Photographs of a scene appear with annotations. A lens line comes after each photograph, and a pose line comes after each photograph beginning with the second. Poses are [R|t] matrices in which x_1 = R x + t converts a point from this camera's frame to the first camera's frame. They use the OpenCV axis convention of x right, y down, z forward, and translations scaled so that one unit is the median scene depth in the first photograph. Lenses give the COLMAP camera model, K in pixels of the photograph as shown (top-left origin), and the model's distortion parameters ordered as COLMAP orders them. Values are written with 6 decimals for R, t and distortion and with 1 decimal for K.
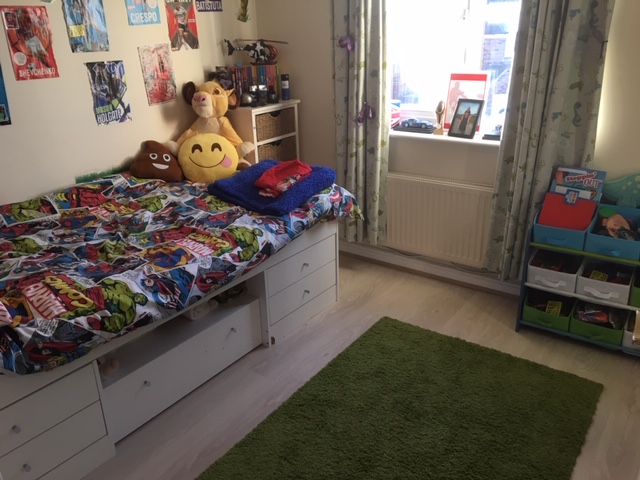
lens RADIAL K [[535.8, 0, 315.1], [0, 535.8, 241.4], [0, 0, 1]] dist [0.082113, -0.114673]
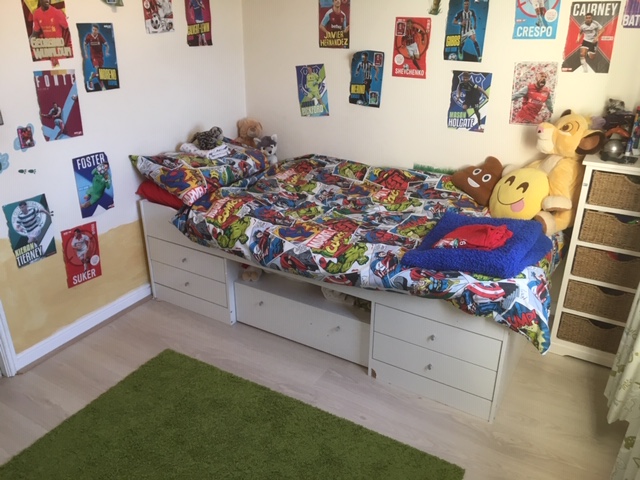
lens RADIAL K [[535.8, 0, 317.2], [0, 535.8, 241.8], [0, 0, 1]] dist [0.082113, -0.114673]
pose [[0.105055, 0.438402, -0.892618, 0.675907], [-0.377868, 0.847862, 0.371948, -0.342105], [0.919880, 0.298217, 0.254730, 0.582936]]
